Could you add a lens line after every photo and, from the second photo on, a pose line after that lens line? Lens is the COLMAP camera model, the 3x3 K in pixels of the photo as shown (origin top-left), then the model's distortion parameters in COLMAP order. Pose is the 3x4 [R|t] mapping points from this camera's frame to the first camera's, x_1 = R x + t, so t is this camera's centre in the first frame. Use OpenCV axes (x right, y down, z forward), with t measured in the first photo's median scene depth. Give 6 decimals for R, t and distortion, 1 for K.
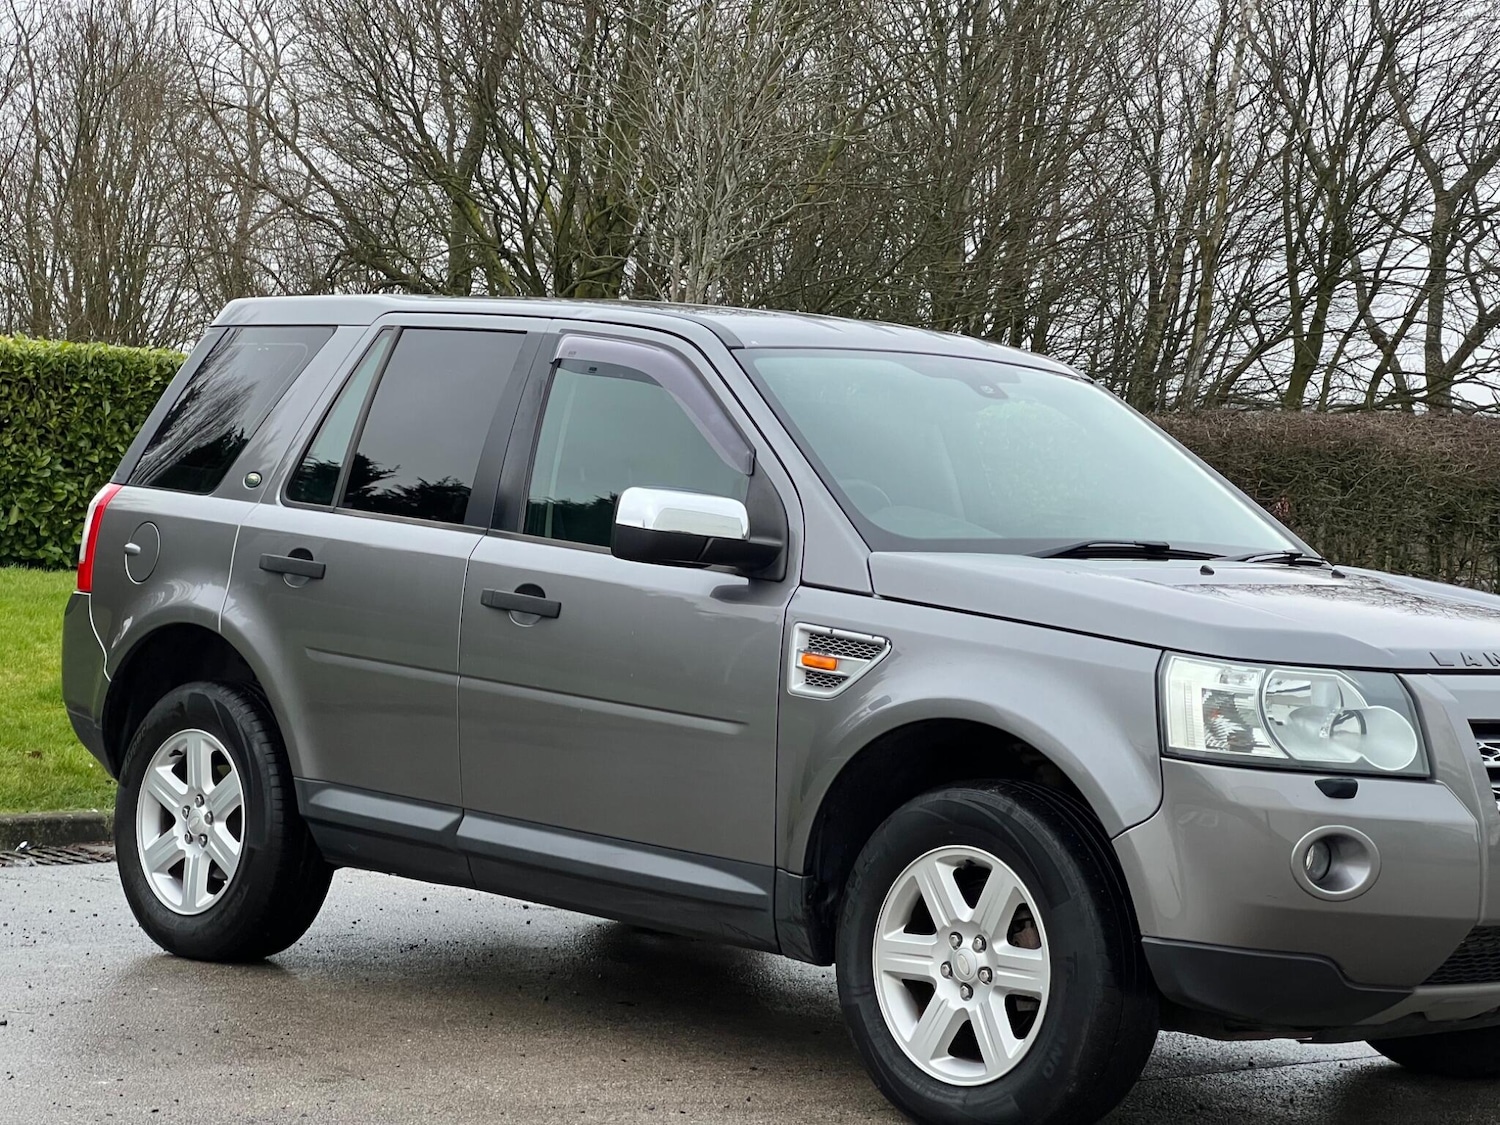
lens RADIAL K [[3296.4, 0, 729.2], [0, 3296.4, 583.7], [0, 0, 1]] dist [-0.006065, 2.682081]
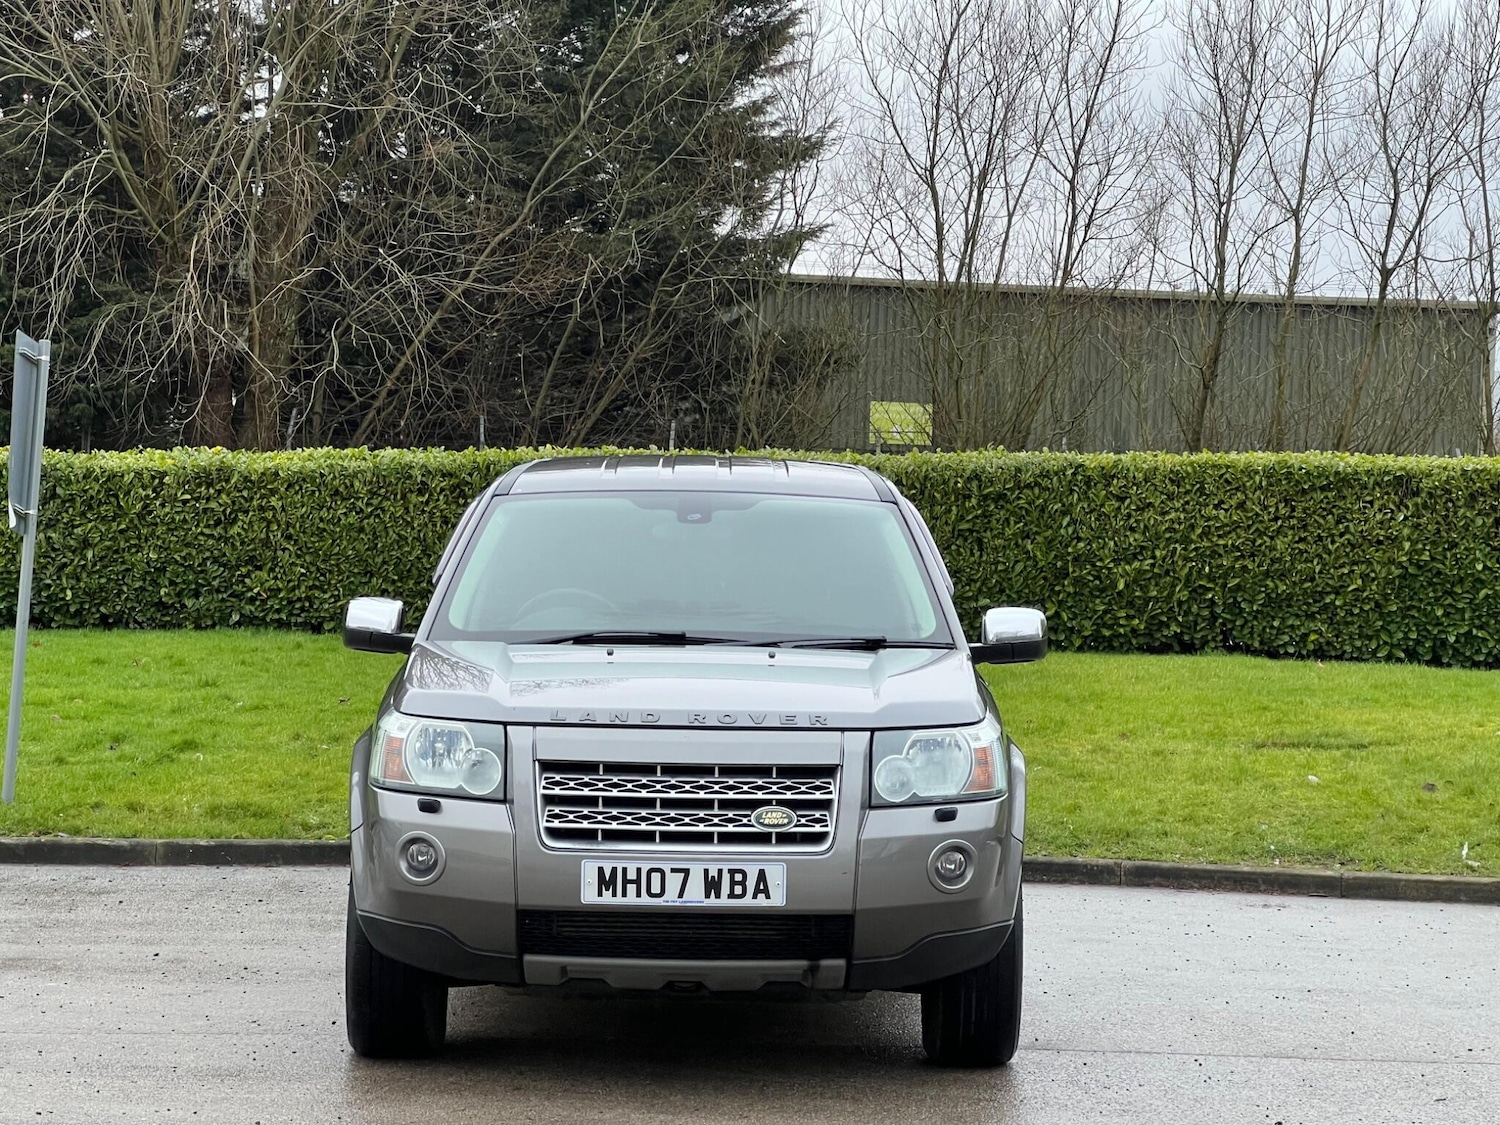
lens RADIAL K [[3306.8, 0, 736.4], [0, 3306.8, 571.9], [0, 0, 1]] dist [-0.190117, 5.332598]
pose [[0.733090, -0.024578, -0.679688, 0.977825], [-0.000620, 0.999322, -0.036804, 0.011251], [0.680132, 0.027402, 0.732578, 0.047117]]
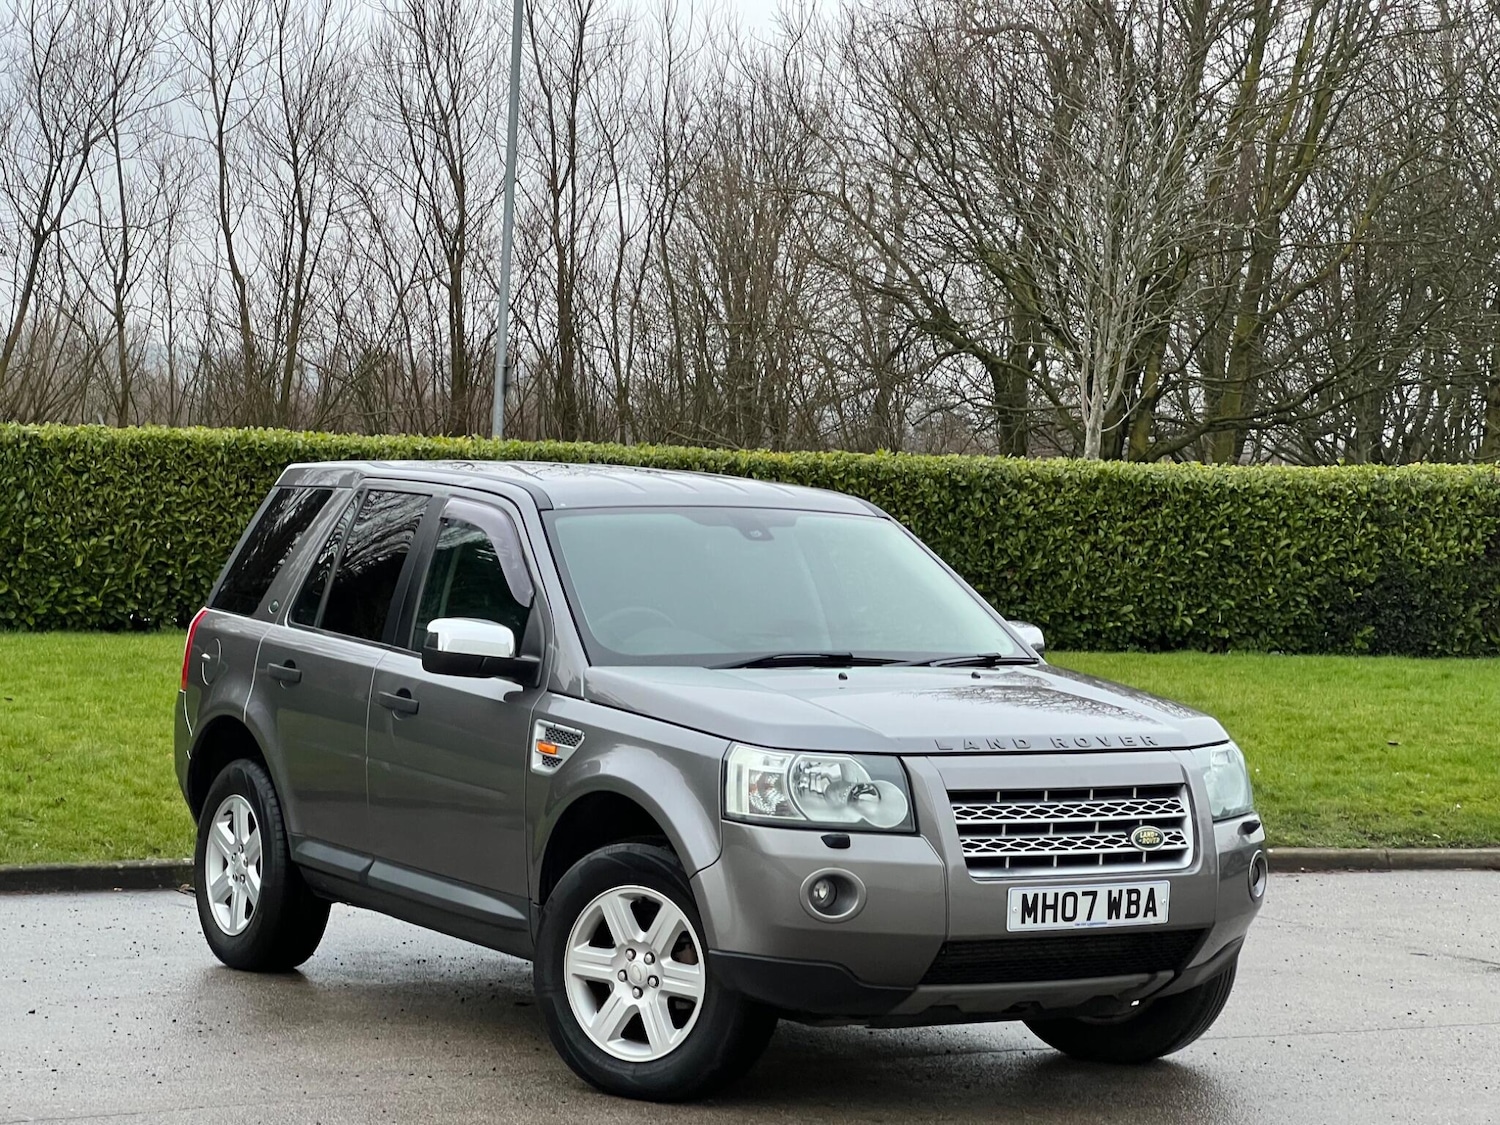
lens RADIAL K [[3306.8, 0, 736.4], [0, 3306.8, 571.9], [0, 0, 1]] dist [-0.190117, 5.332598]
pose [[0.976324, -0.018815, -0.215495, 0.349309], [0.015469, 0.999732, -0.017202, -0.021304], [0.215761, 0.013461, 0.976353, -0.276888]]
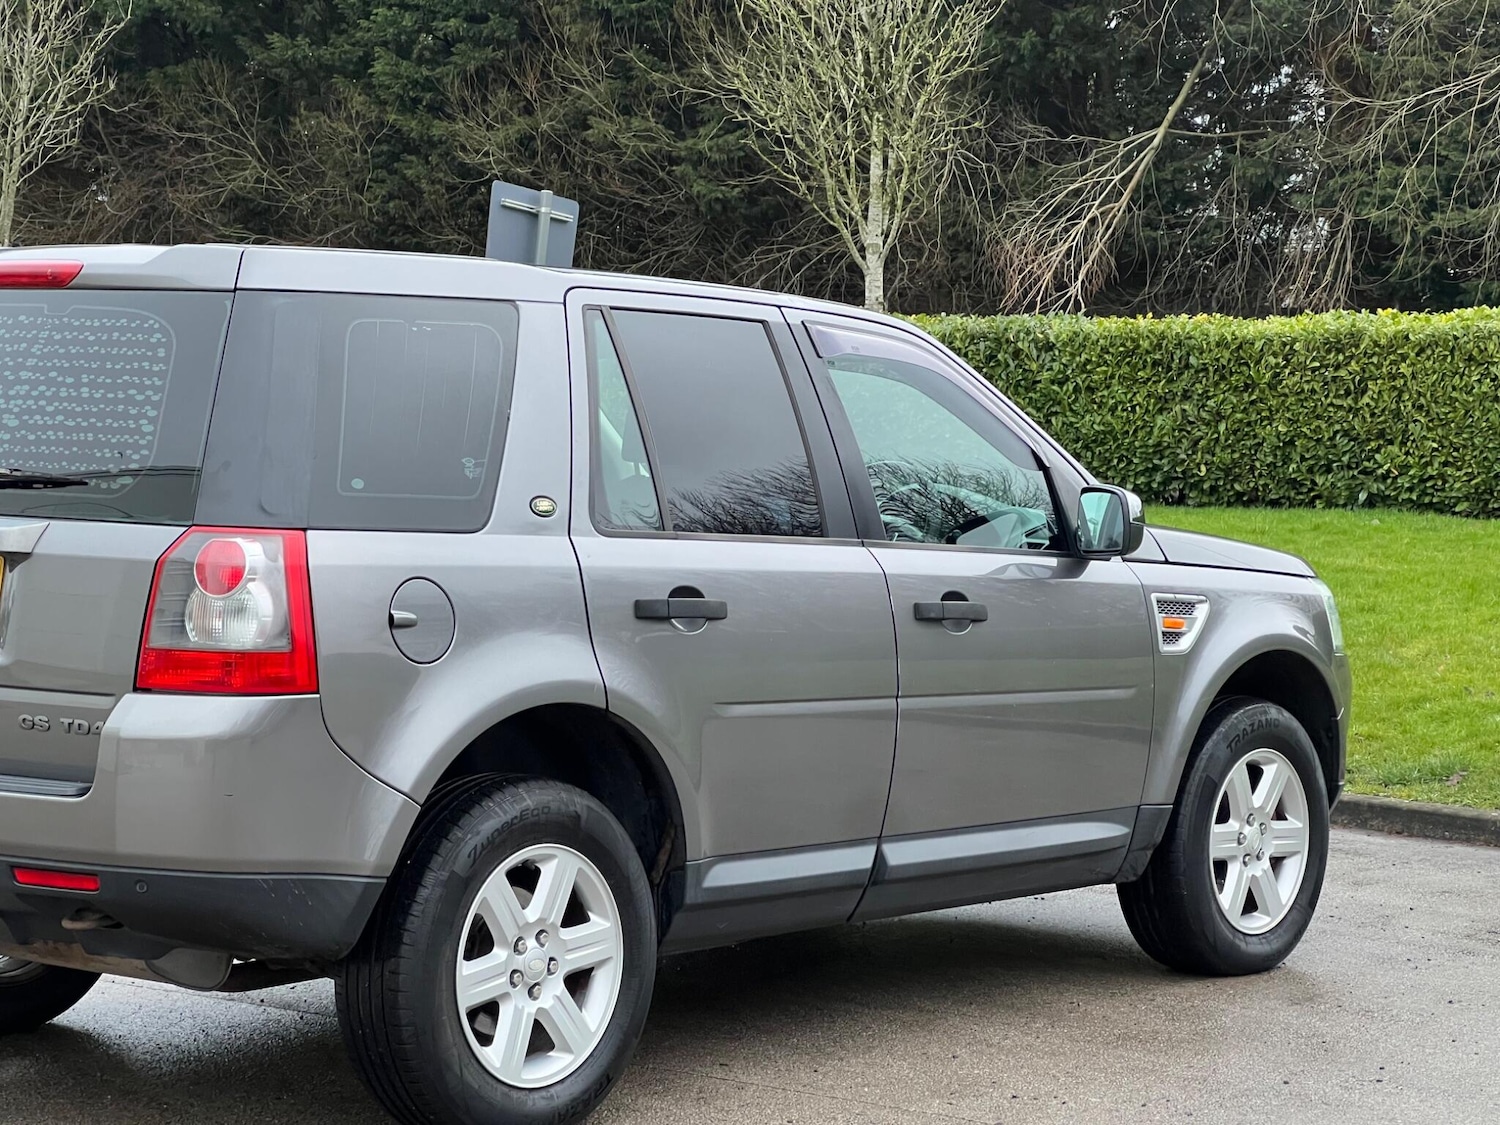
lens RADIAL K [[3296.4, 0, 729.2], [0, 3296.4, 583.7], [0, 0, 1]] dist [-0.006065, 2.682081]
pose [[0.227373, 0.015930, -0.973677, 1.166143], [-0.027622, 0.999569, 0.009904, 0.000724], [0.973416, 0.024643, 0.227715, 0.882618]]
